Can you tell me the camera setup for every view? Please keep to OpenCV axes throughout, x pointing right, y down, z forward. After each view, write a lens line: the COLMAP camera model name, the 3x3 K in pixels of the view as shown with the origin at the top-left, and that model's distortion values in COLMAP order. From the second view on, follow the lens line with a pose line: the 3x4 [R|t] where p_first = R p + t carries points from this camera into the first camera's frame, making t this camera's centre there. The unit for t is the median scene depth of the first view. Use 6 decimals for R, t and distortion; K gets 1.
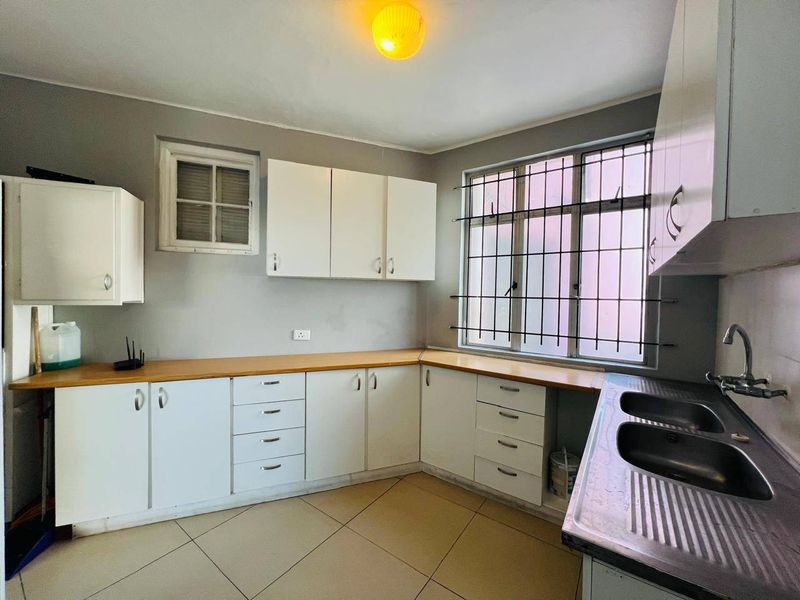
lens RADIAL K [[319.9, 0, 396.8], [0, 319.9, 298.5], [0, 0, 1]] dist [-0.001451, -0.000207]
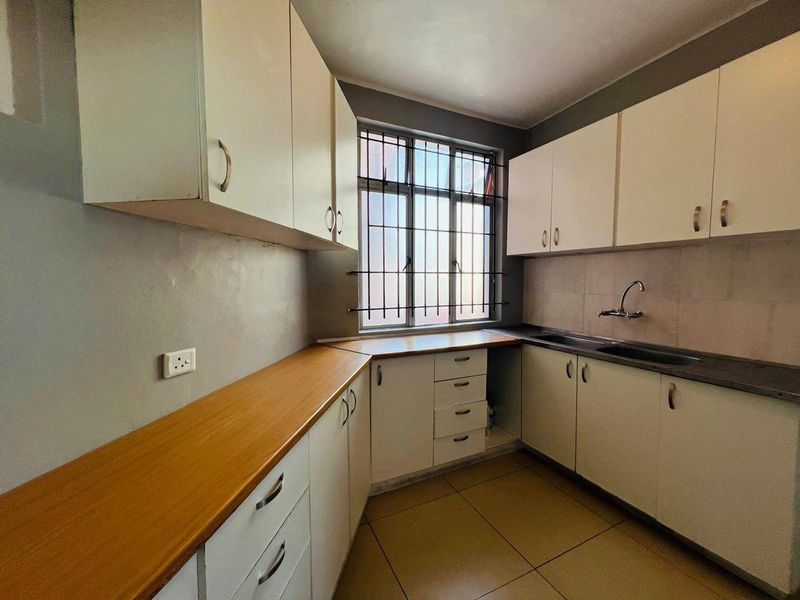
lens RADIAL K [[319.9, 0, 396.8], [0, 319.9, 298.5], [0, 0, 1]] dist [-0.001451, -0.000207]
pose [[0.479662, -0.069685, 0.874682, -0.572651], [0.025913, 0.997532, 0.065262, 0.012422], [-0.877071, -0.008638, 0.480284, 0.615037]]
